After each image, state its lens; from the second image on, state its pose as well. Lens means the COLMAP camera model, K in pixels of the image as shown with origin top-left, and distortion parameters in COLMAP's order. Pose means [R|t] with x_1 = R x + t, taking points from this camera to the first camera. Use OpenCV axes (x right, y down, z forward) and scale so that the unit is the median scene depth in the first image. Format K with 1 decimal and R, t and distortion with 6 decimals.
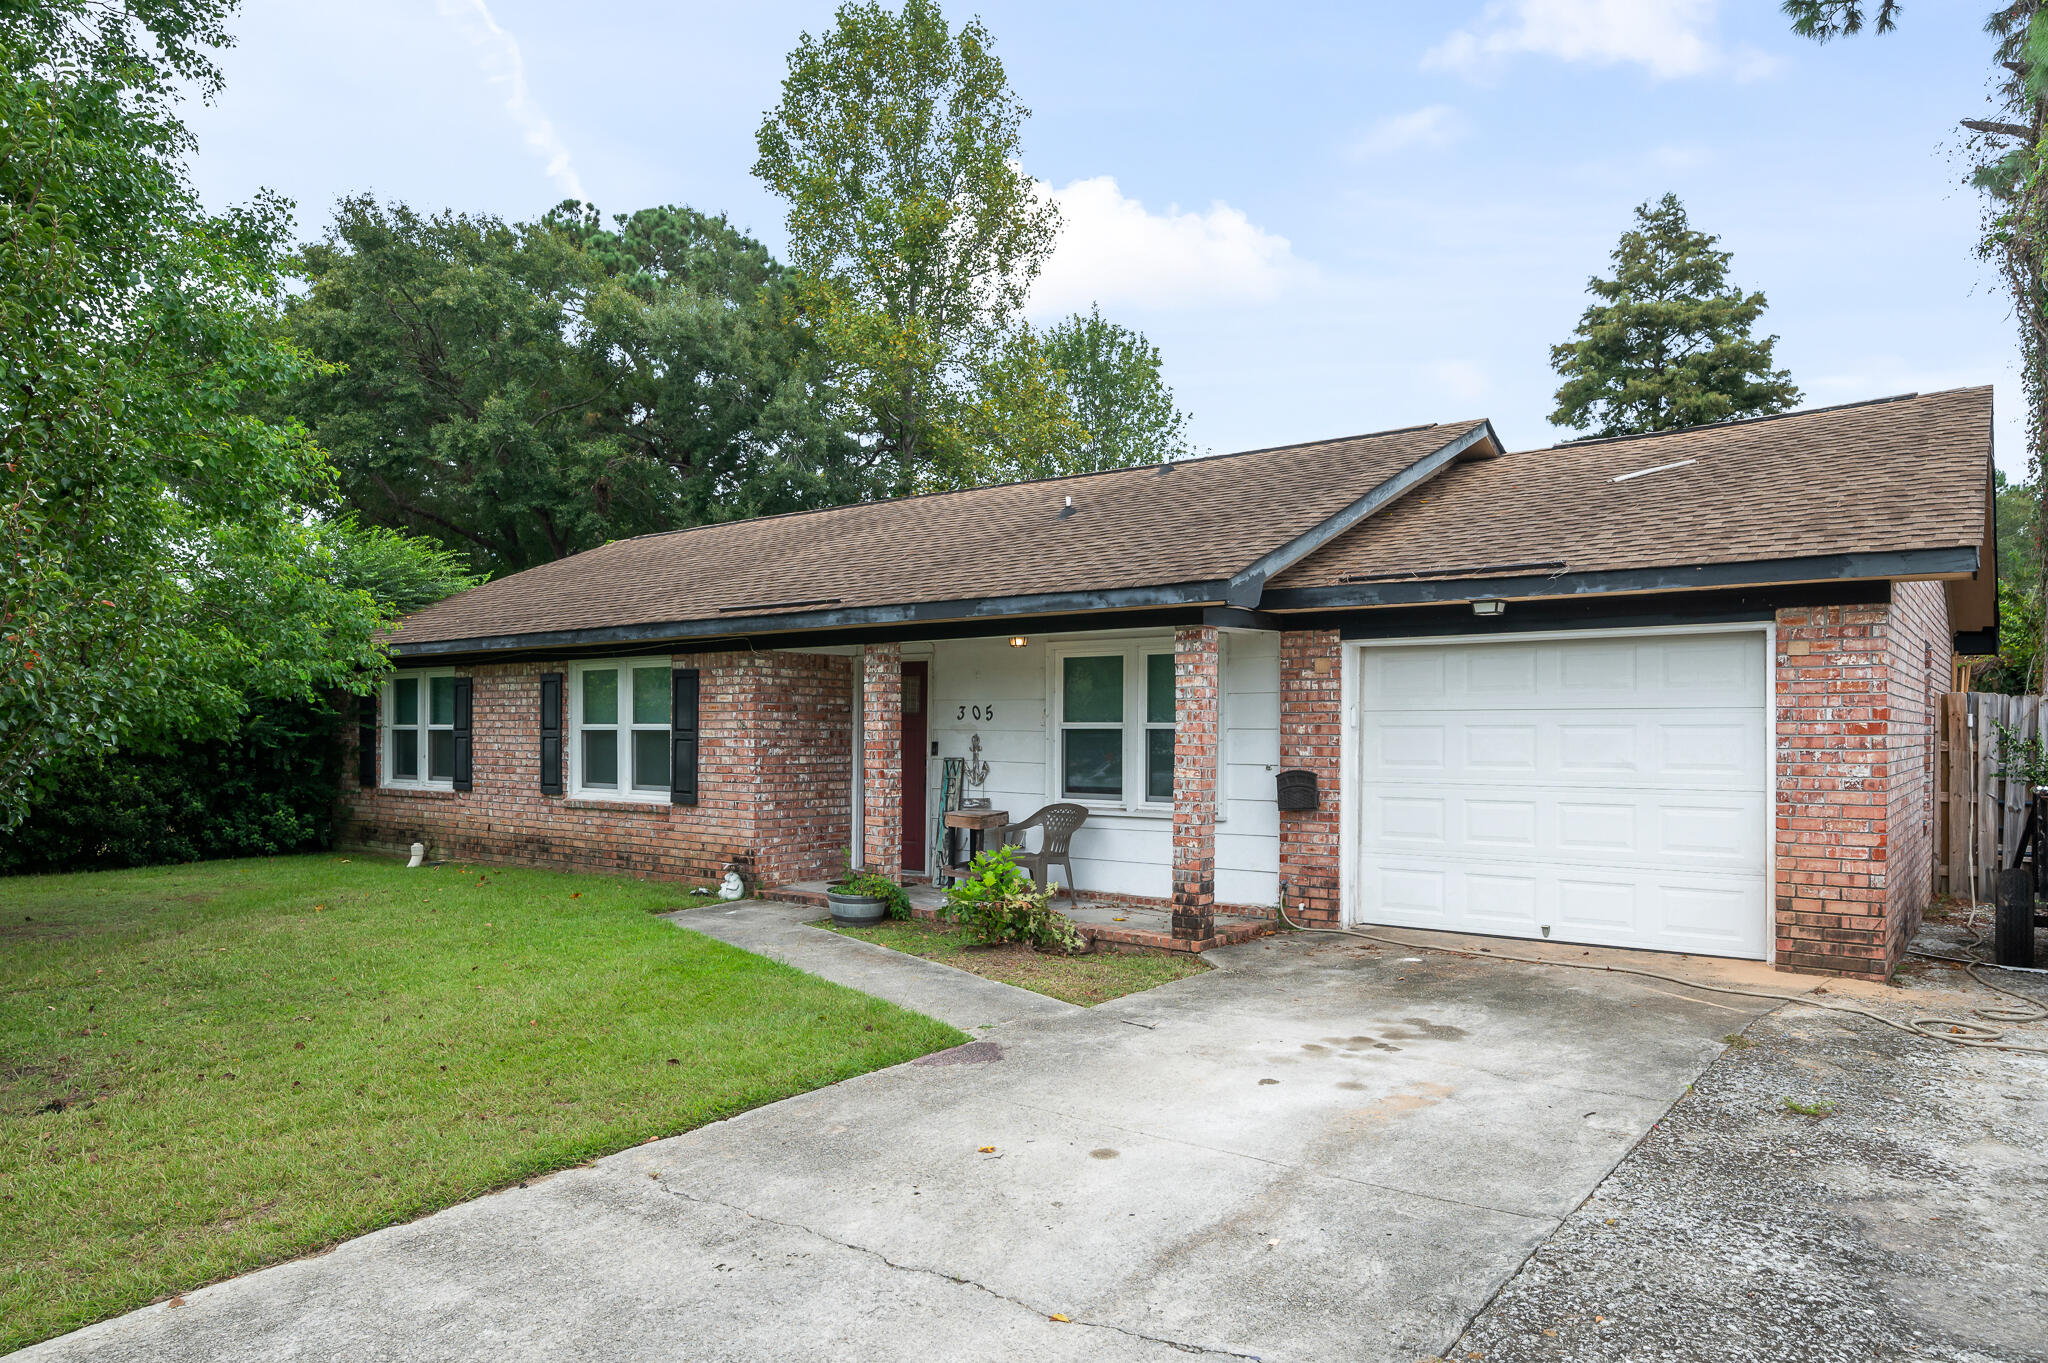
lens RADIAL K [[1263.3, 0, 1024.3], [0, 1263.3, 747.6], [0, 0, 1]] dist [0.003736, 0.001201]
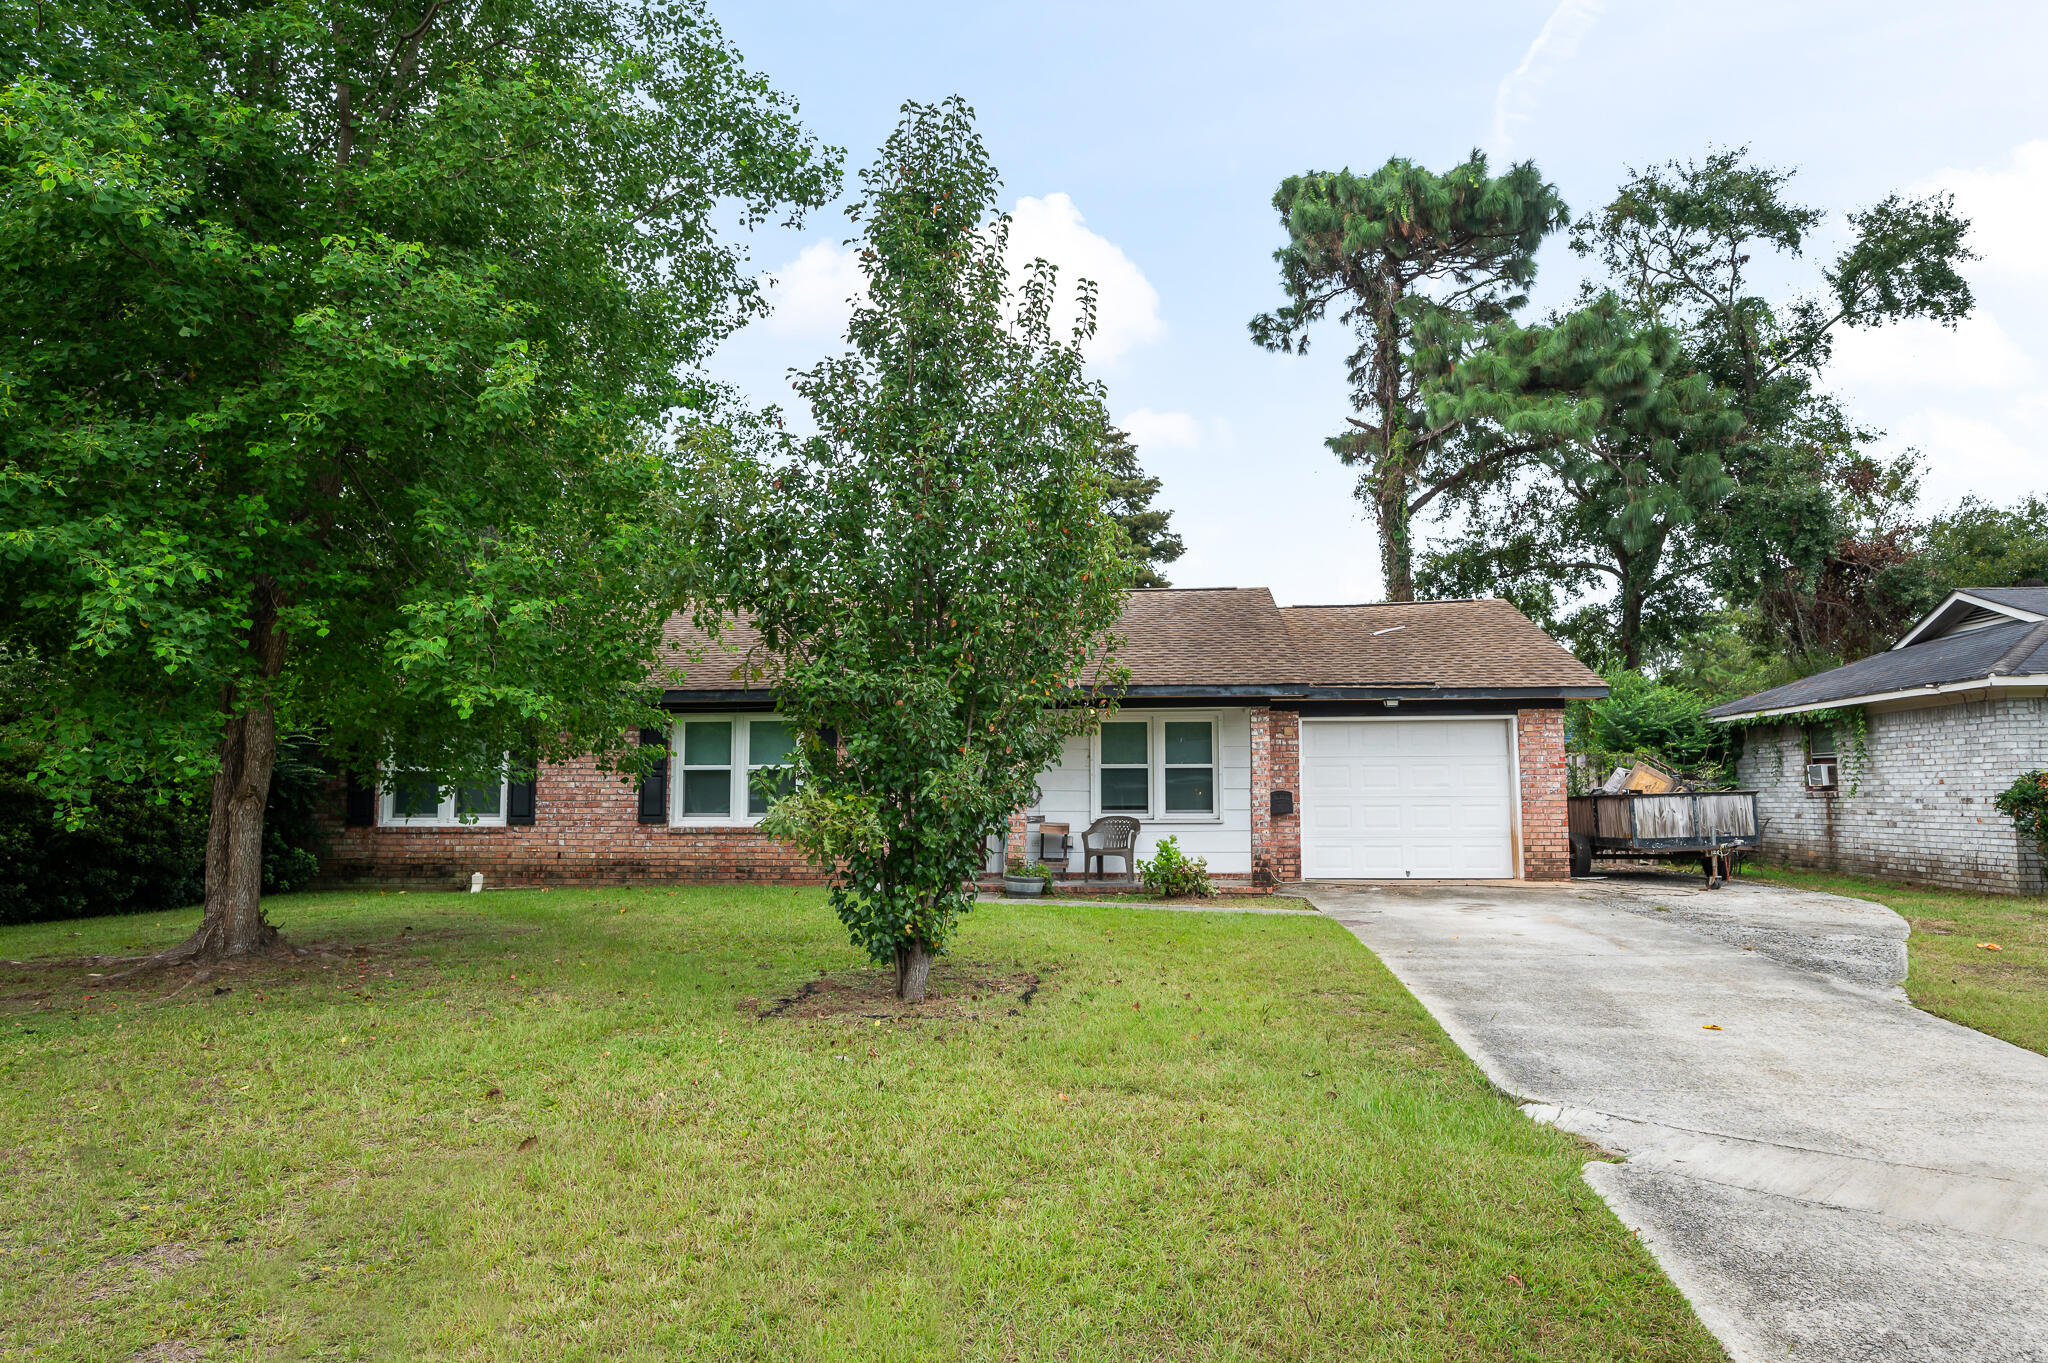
lens RADIAL K [[1207.4, 0, 1024.0], [0, 1207.4, 681.5], [0, 0, 1]] dist [0.000623, 0.000447]
pose [[0.856626, 0.043385, 0.514110, -0.708233], [0.011300, 0.994641, -0.102765, 0.026292], [-0.515814, 0.093840, 0.851546, -0.187333]]
